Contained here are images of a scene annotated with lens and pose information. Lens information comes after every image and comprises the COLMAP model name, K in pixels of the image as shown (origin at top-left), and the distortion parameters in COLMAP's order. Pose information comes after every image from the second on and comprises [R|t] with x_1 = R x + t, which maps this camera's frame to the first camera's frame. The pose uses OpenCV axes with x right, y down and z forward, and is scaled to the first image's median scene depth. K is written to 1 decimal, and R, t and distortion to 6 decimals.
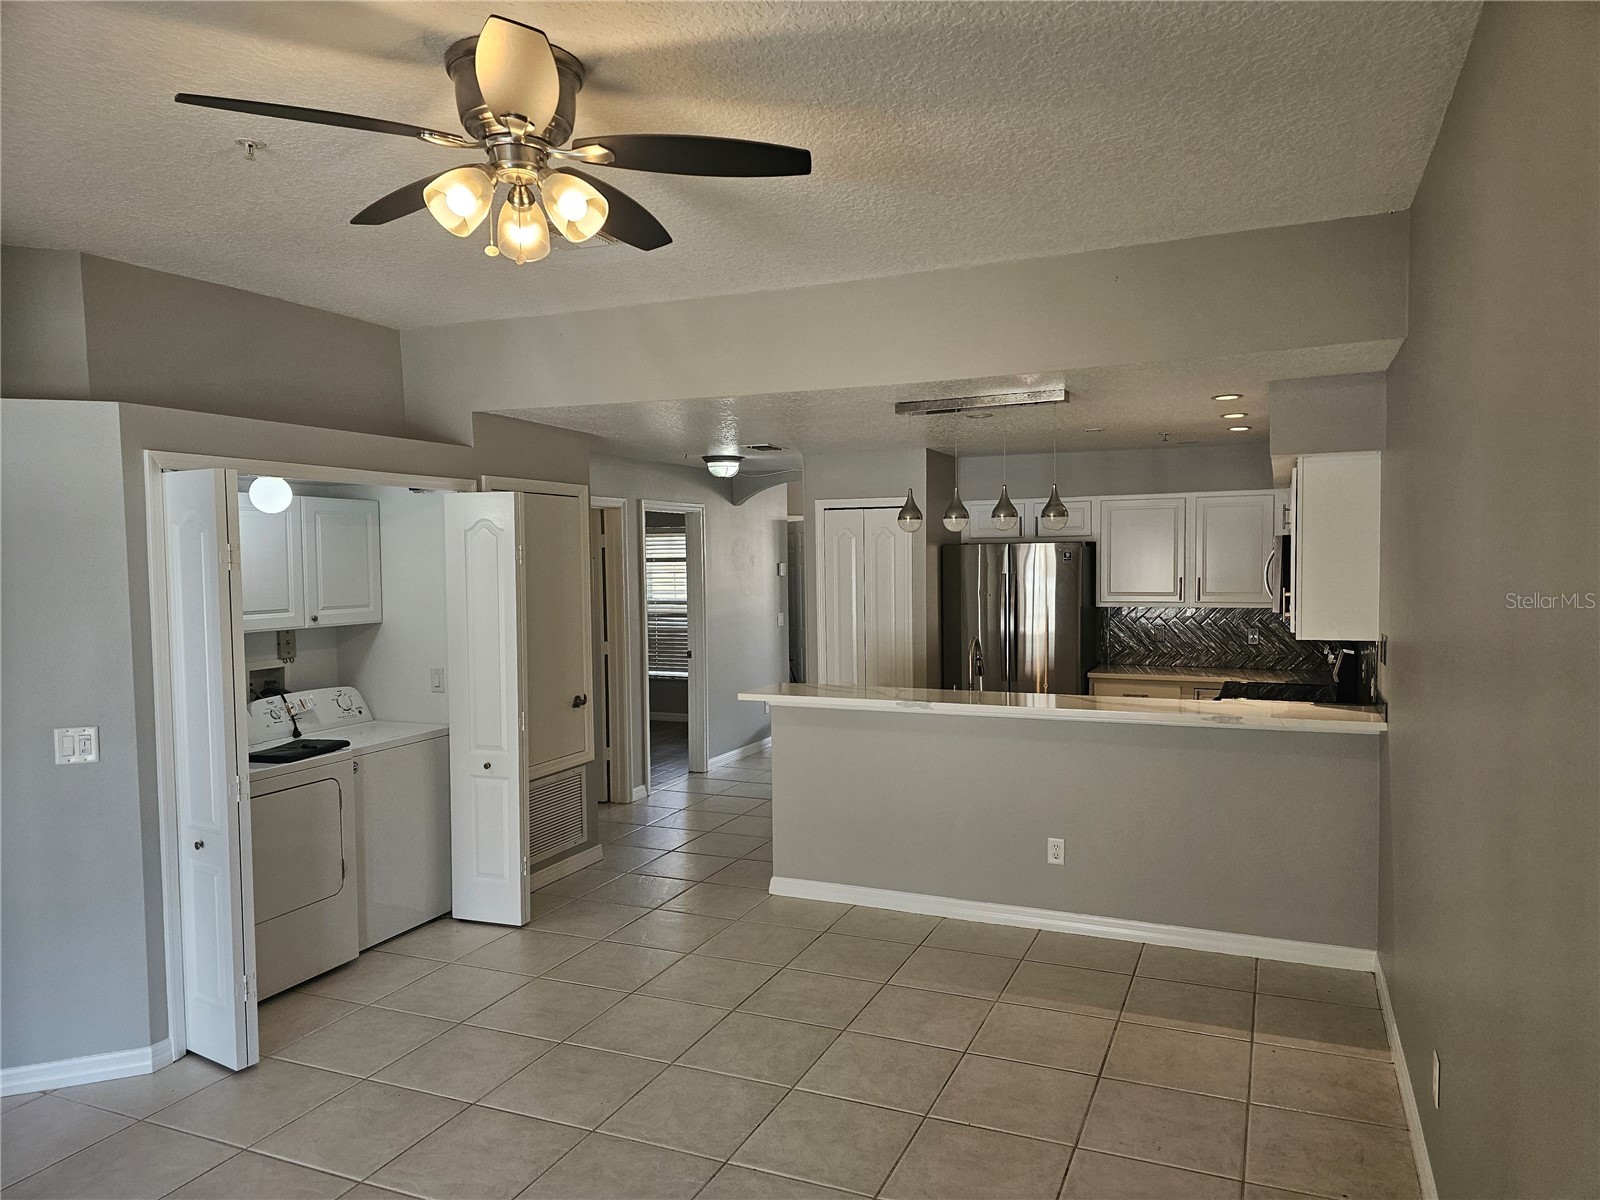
lens RADIAL K [[1076.7, 0, 800.0], [0, 1076.7, 600.0], [0, 0, 1]] dist [0.001061, -0.003488]
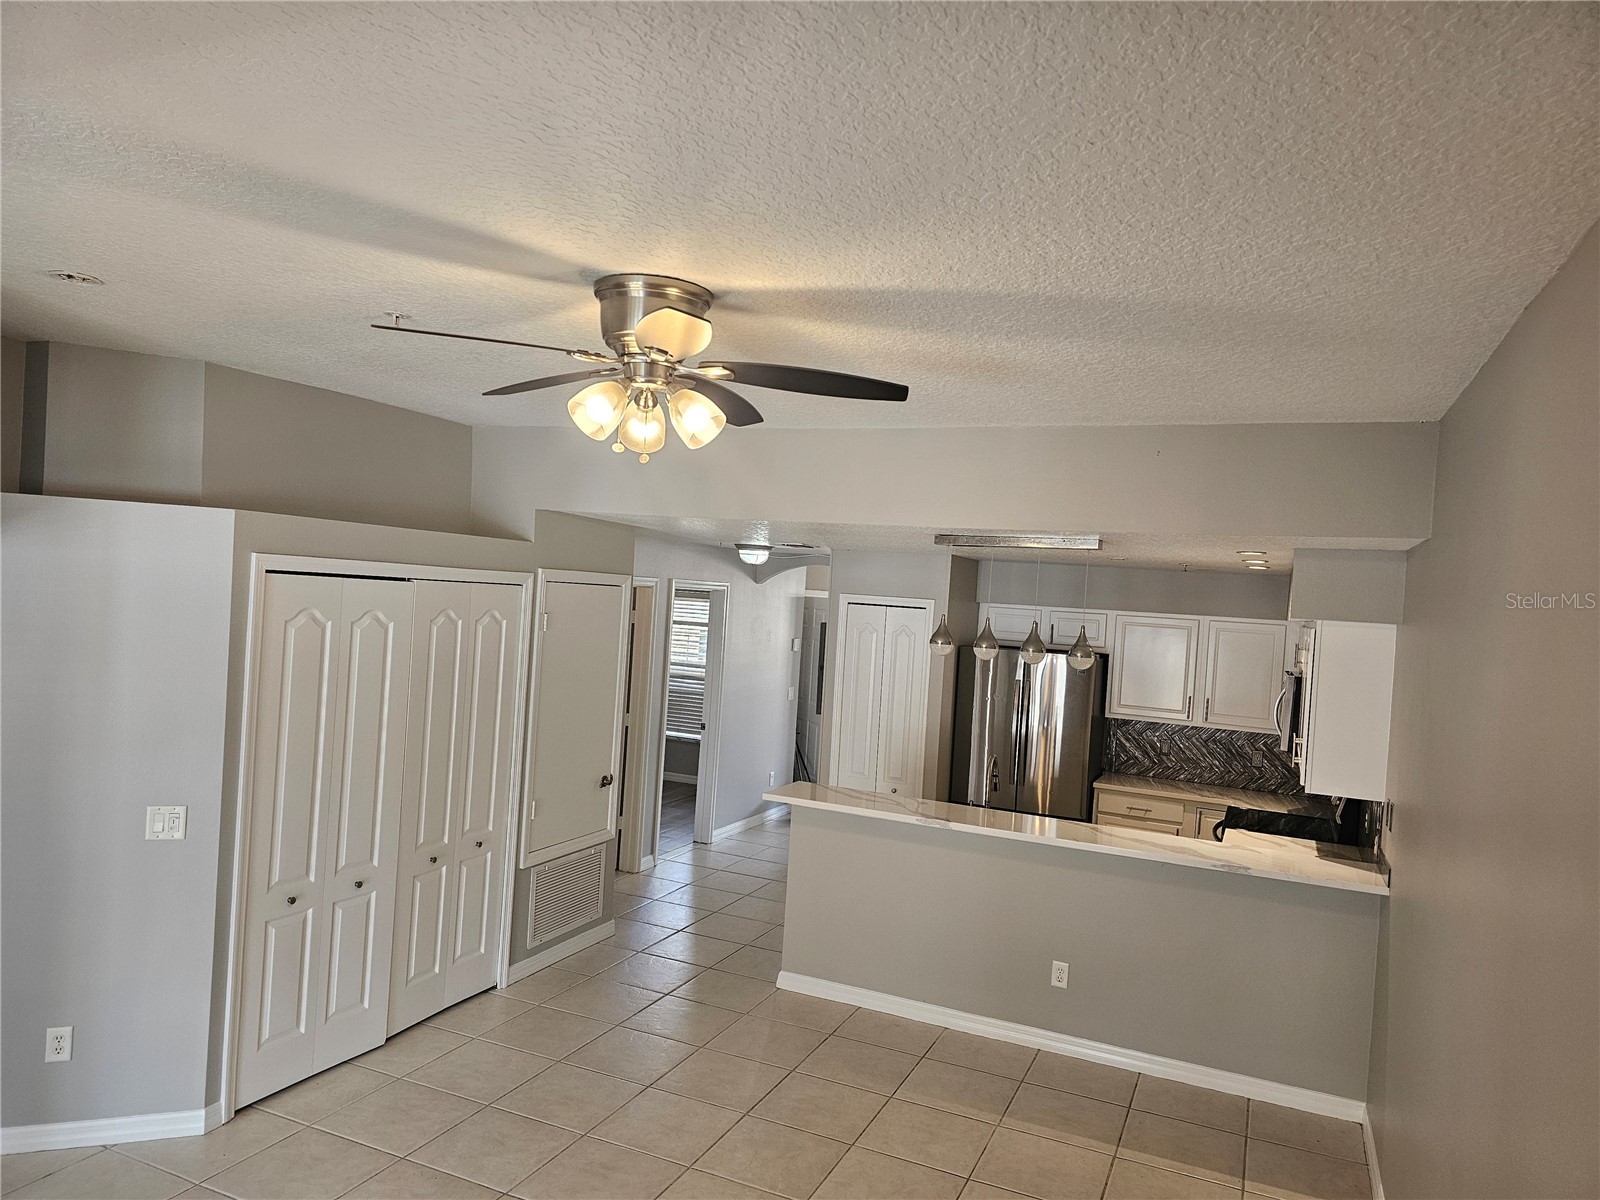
lens RADIAL K [[1081.0, 0, 776.1], [0, 1081.0, 596.0], [0, 0, 1]] dist [0.000228, -0.005570]
pose [[0.997007, 0.075625, -0.016086, -0.045535], [-0.076184, 0.996385, -0.037587, -0.069900], [0.013186, 0.038700, 0.999164, -0.058652]]
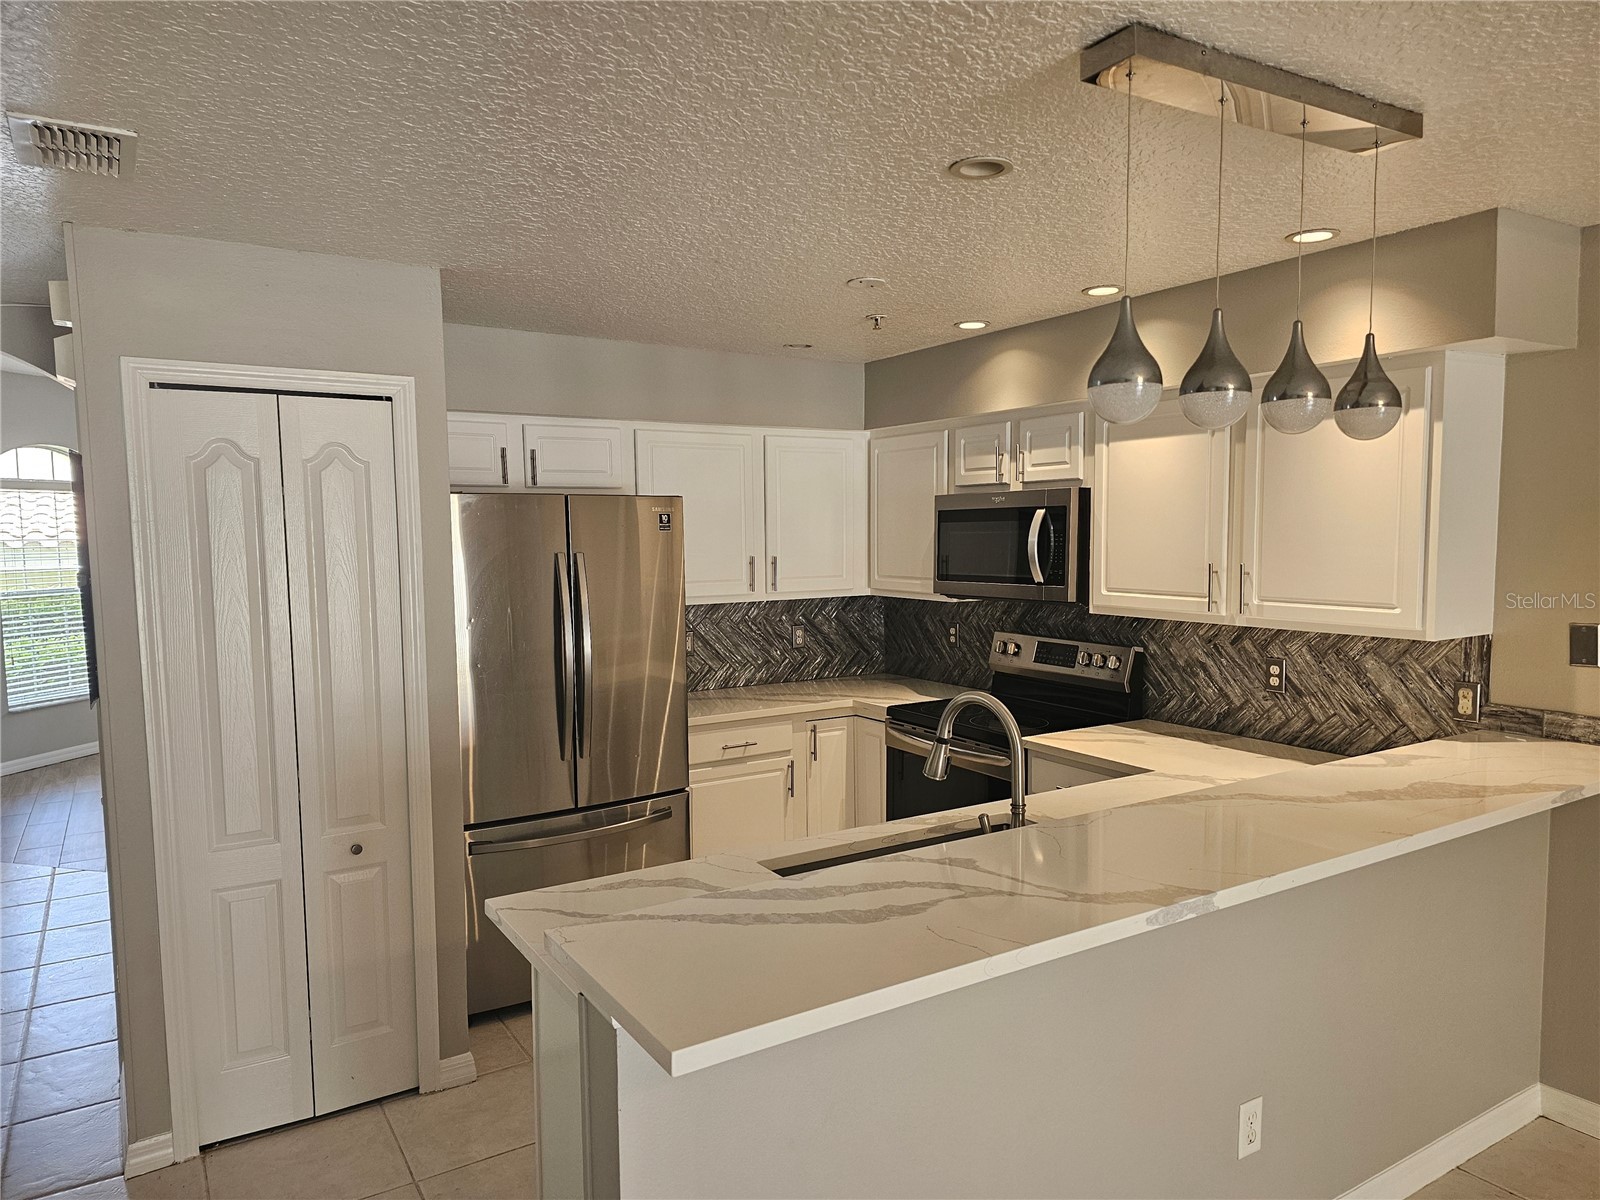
lens RADIAL K [[1066.0, 0, 801.4], [0, 1066.0, 621.5], [0, 0, 1]] dist [0.000634, -0.000681]
pose [[0.561470, -0.065554, 0.824897, -0.243170], [0.036706, 0.997849, 0.054314, -0.021720], [-0.826683, -0.000217, 0.562668, 0.891576]]
